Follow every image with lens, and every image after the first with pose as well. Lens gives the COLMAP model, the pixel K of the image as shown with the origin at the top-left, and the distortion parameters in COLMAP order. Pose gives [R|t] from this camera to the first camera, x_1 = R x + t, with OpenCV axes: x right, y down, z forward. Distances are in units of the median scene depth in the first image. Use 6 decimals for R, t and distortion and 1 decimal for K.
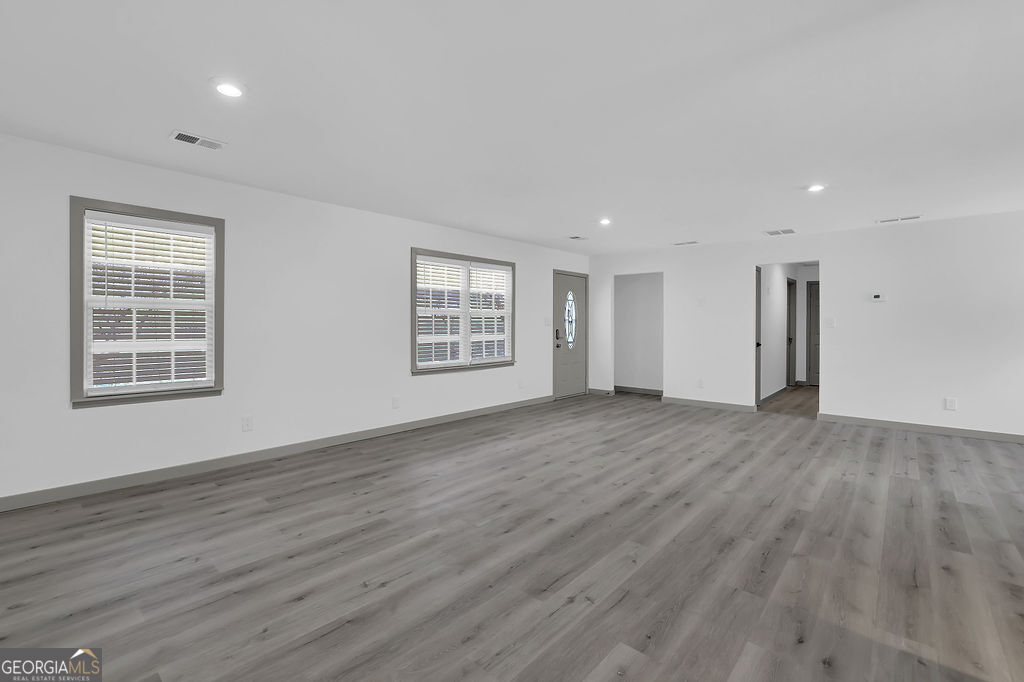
lens RADIAL K [[451.5, 0, 514.3], [0, 451.5, 337.3], [0, 0, 1]] dist [-0.045382, 0.018924]
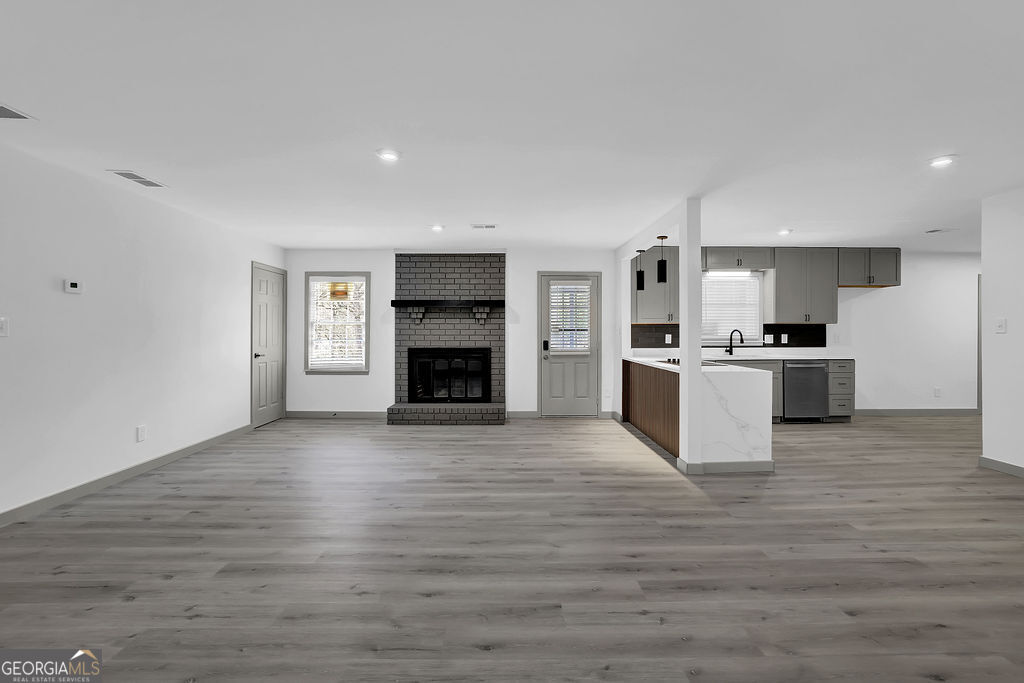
lens RADIAL K [[467.1, 0, 513.6], [0, 467.1, 332.6], [0, 0, 1]] dist [-0.045027, 0.018306]
pose [[-0.670273, 0.002228, 0.742111, -0.068026], [0.018236, 0.999743, 0.013469, -0.034174], [-0.741891, 0.022561, -0.670141, 1.381484]]
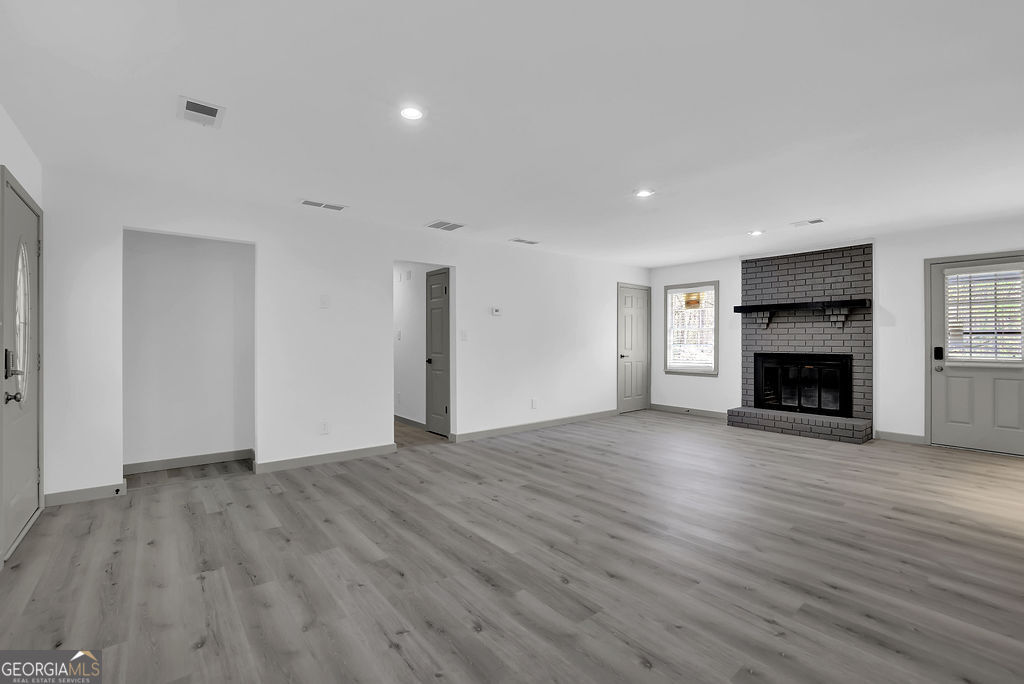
lens RADIAL K [[451.5, 0, 514.3], [0, 451.5, 338.3], [0, 0, 1]] dist [-0.045382, 0.018924]
pose [[0.163969, 0.003137, 0.986461, -0.317795], [0.025152, 0.999657, -0.007360, -0.025678], [-0.986145, 0.026018, 0.163833, 1.116814]]
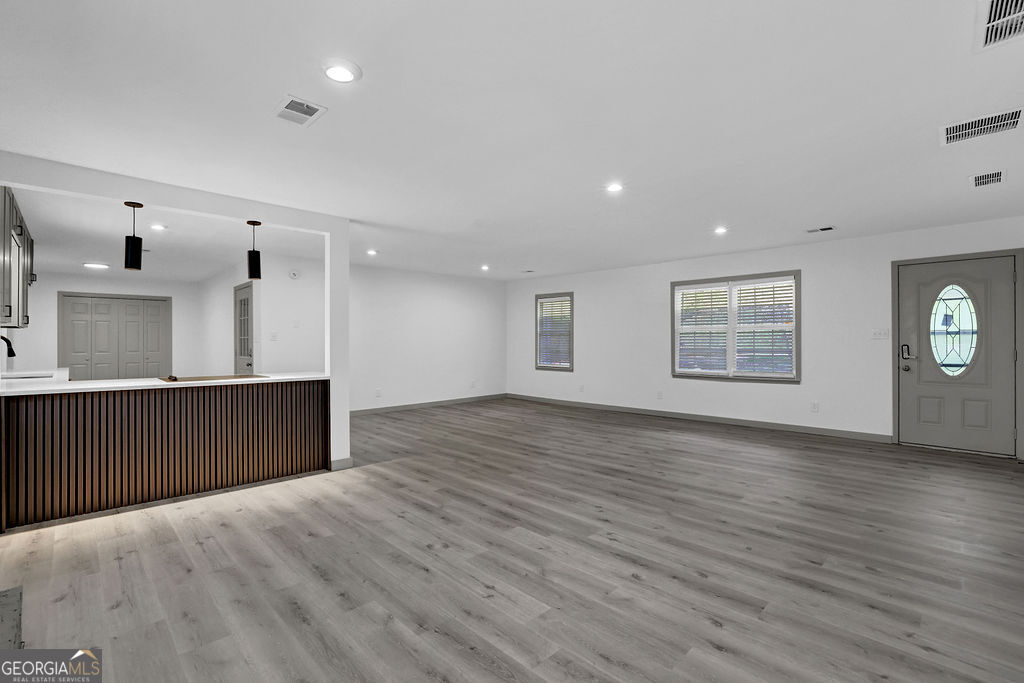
lens RADIAL K [[465.2, 0, 511.4], [0, 465.2, 337.7], [0, 0, 1]] dist [-0.050716, 0.020649]
pose [[-0.073363, -0.003224, -0.997300, 1.637877], [-0.022432, 0.999747, -0.001582, -0.025913], [0.997053, 0.022256, -0.073417, 0.857320]]
